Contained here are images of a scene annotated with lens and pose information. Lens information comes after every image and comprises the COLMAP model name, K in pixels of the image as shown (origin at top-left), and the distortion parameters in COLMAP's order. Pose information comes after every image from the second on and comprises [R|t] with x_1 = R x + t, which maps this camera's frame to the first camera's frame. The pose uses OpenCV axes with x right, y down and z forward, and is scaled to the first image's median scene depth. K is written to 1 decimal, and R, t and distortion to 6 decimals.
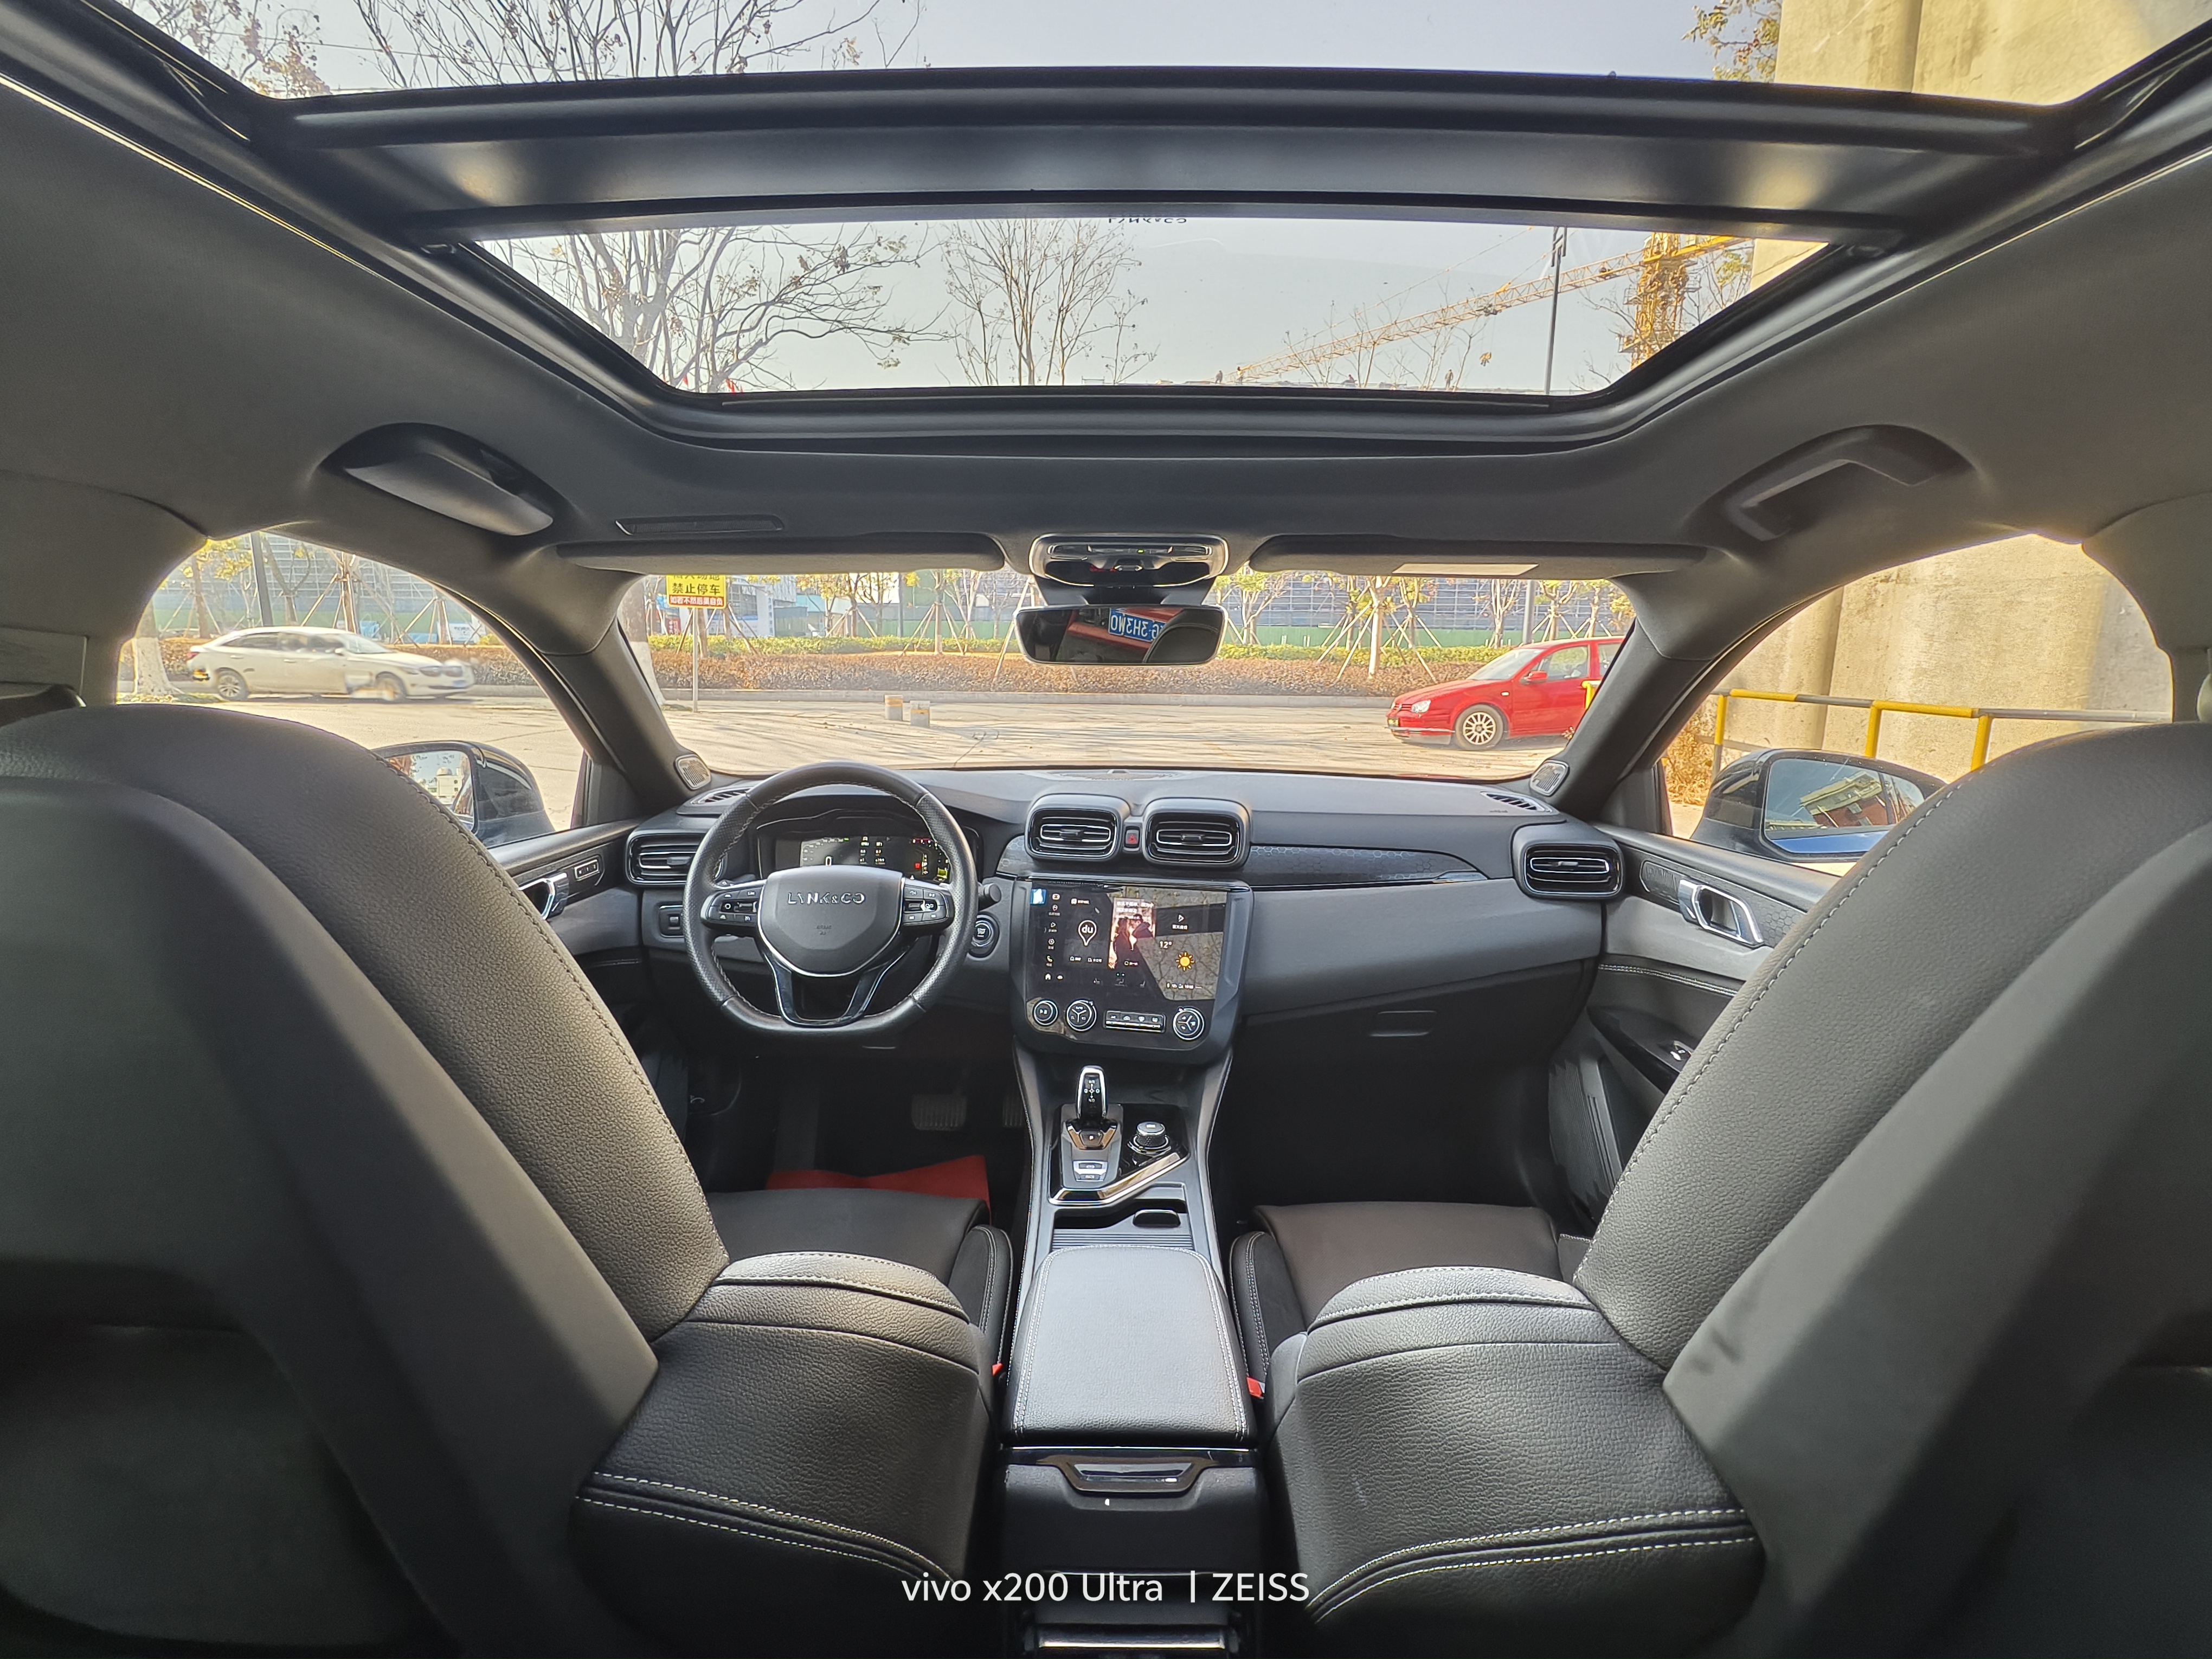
lens RADIAL K [[1012.6, 0, 1106.4], [0, 1012.6, 840.4], [0, 0, 1]] dist [0.001682, 0.000142]
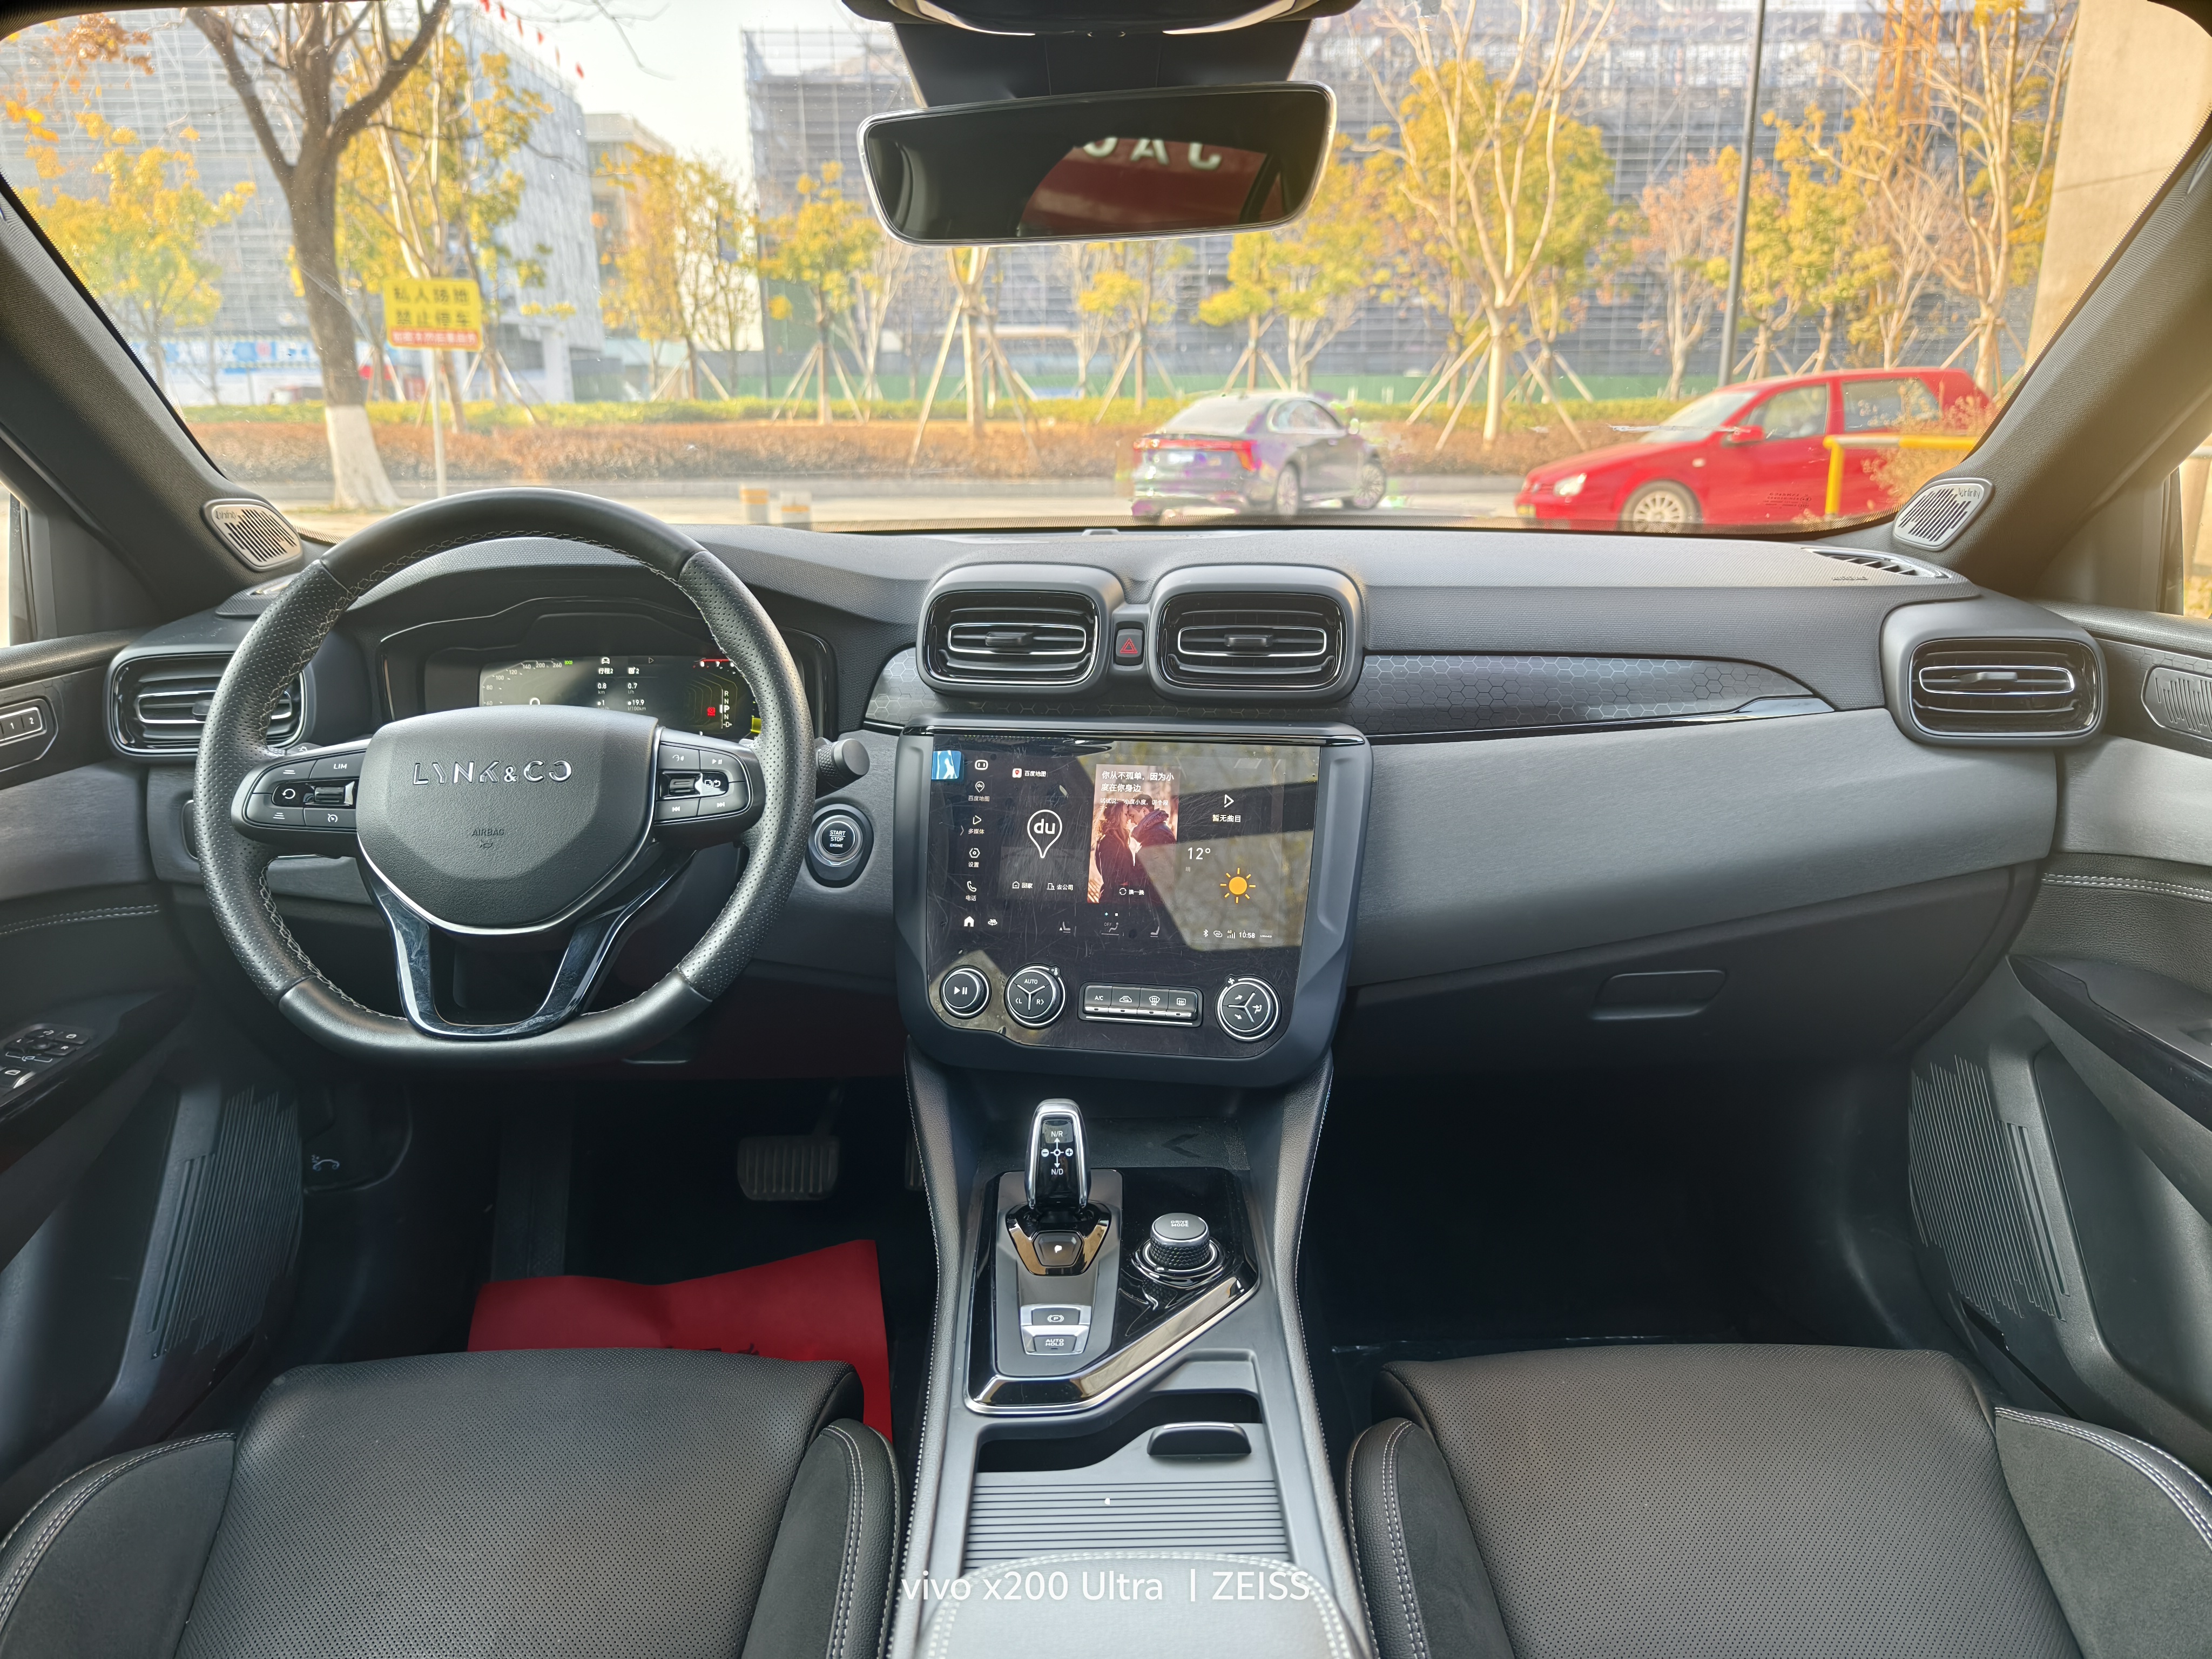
lens RADIAL K [[1494.8, 0, 1118.2], [0, 1494.8, 833.6], [0, 0, 1]] dist [0.031398, -0.042992]
pose [[0.999611, -0.022016, 0.017131, 0.005330], [0.020514, 0.996302, 0.083434, 0.029759], [-0.018904, -0.083050, 0.996366, 0.257343]]
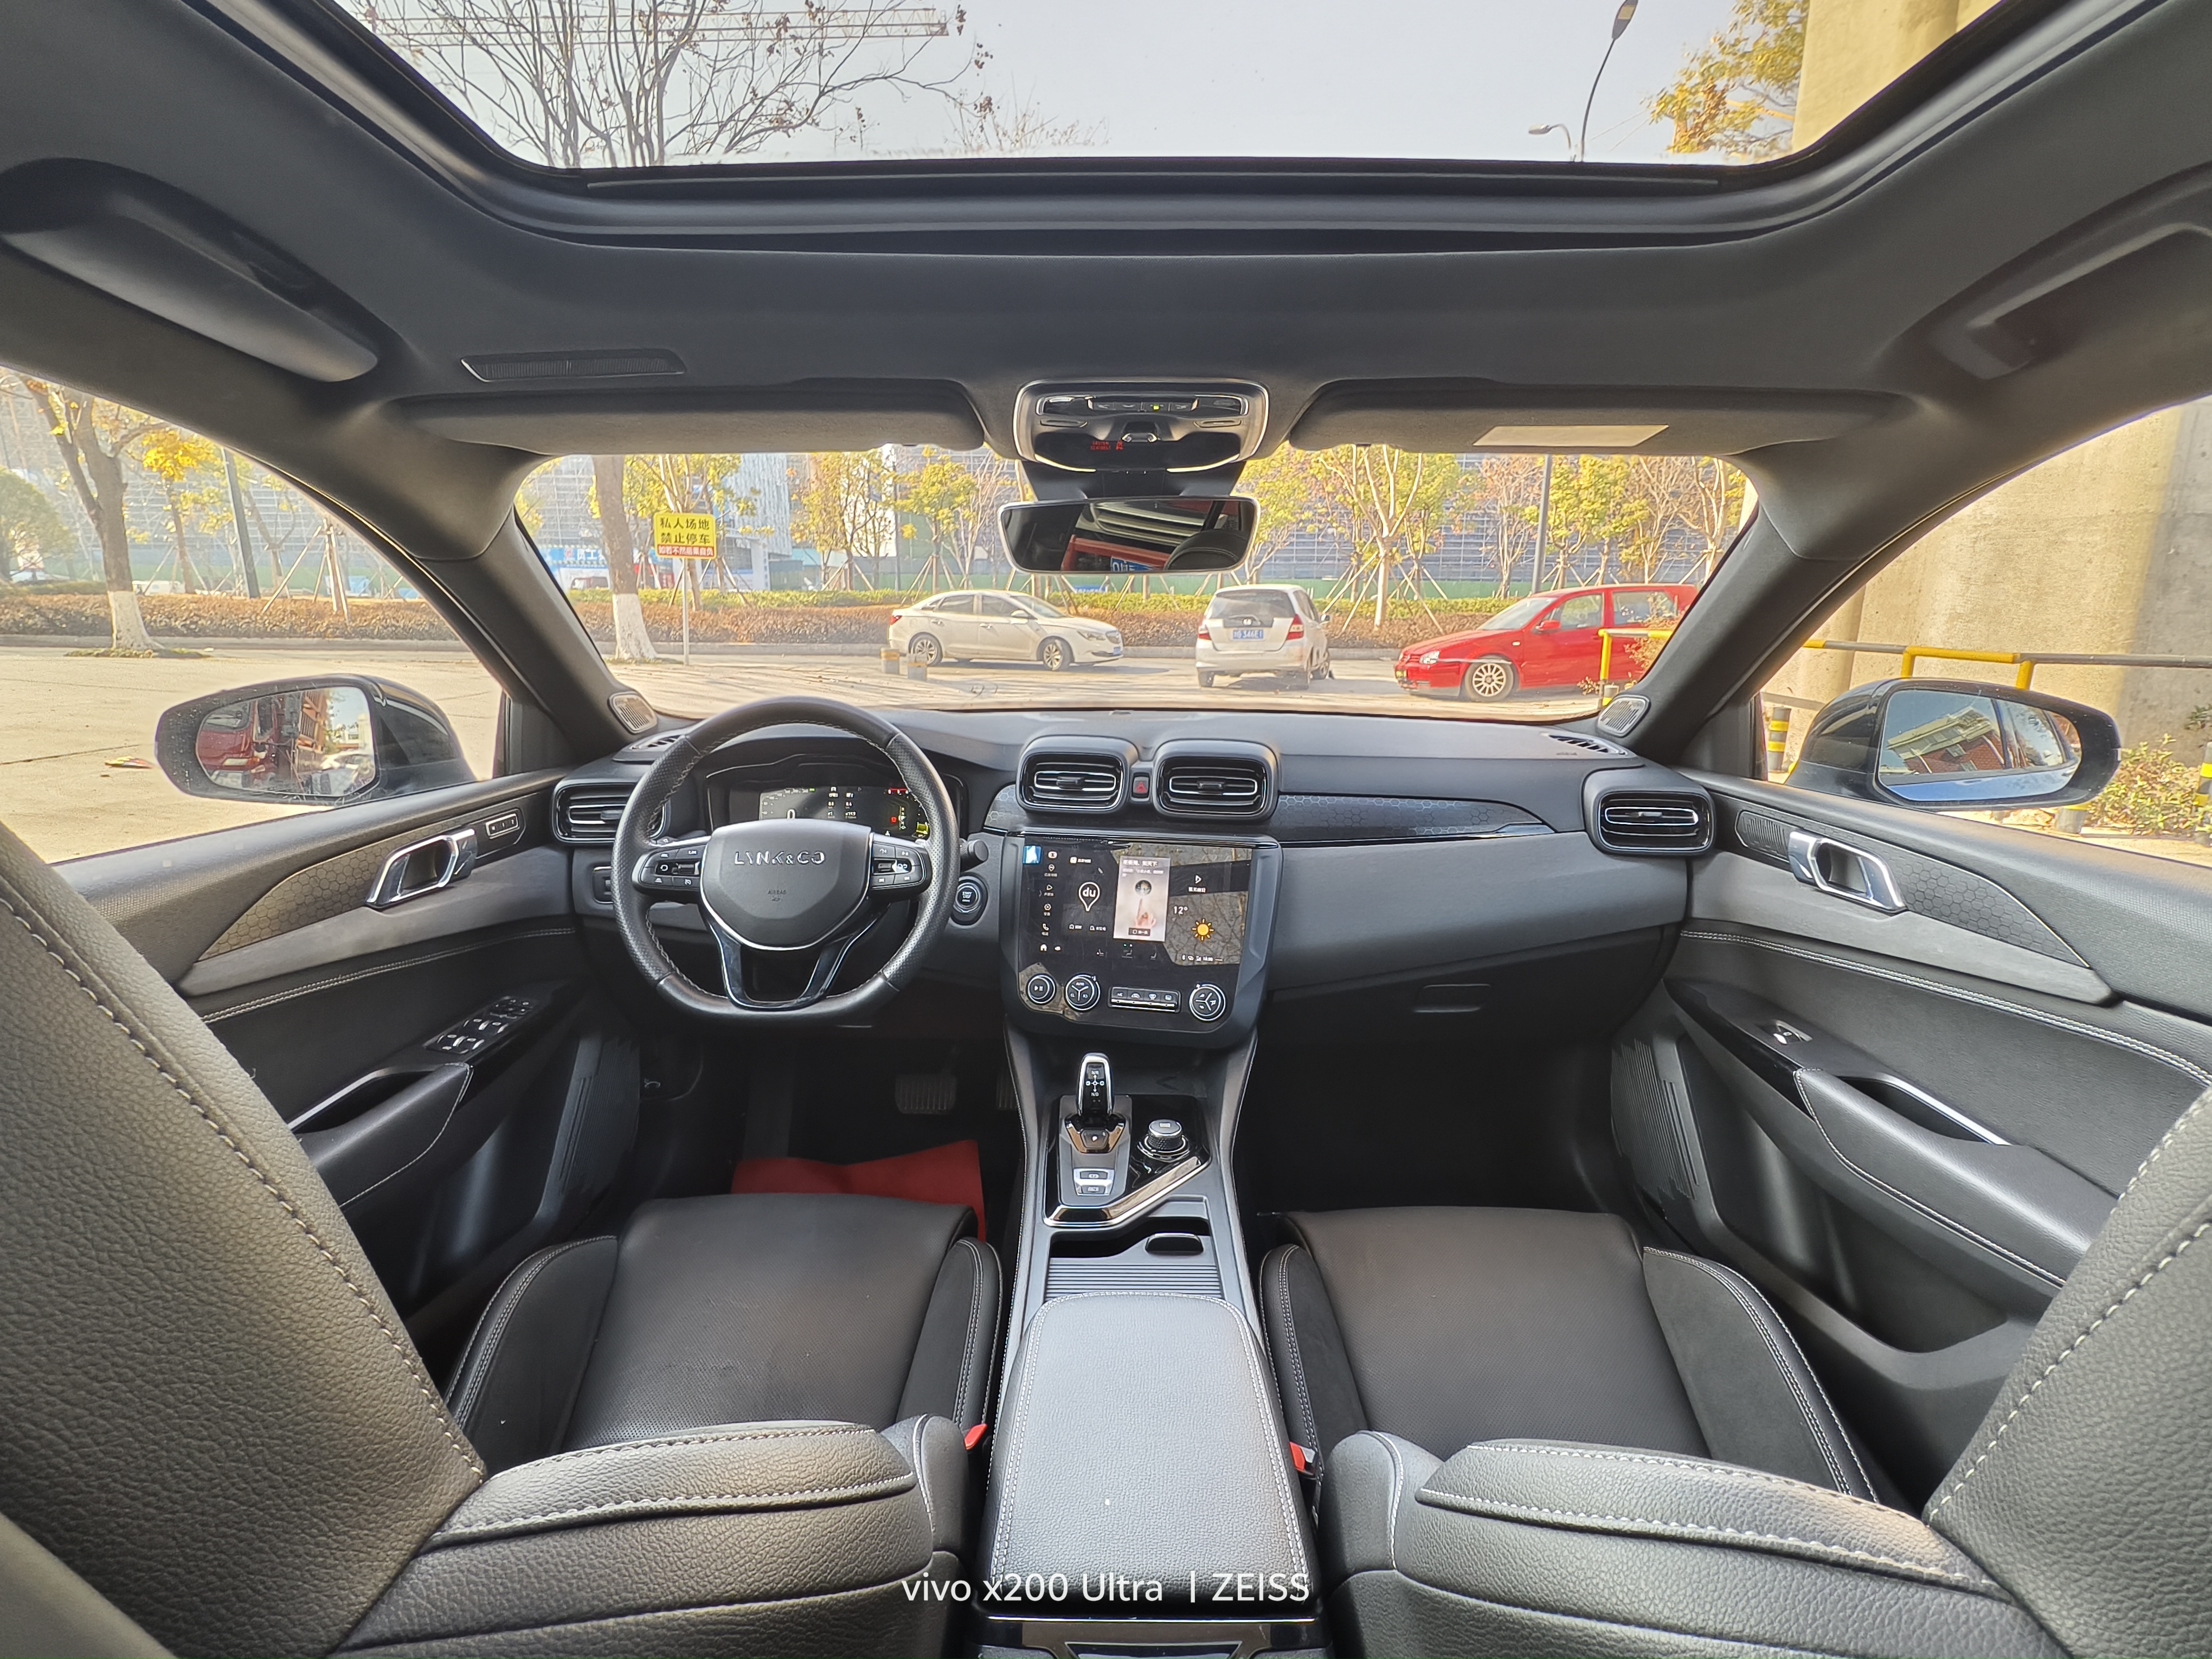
lens RADIAL K [[1012.6, 0, 1106.4], [0, 1012.6, 840.4], [0, 0, 1]] dist [0.001682, 0.000142]
pose [[0.999992, -0.003763, -0.001331, -0.002802], [0.003817, 0.999069, 0.042960, 0.006598], [0.001168, -0.042965, 0.999076, 0.142015]]
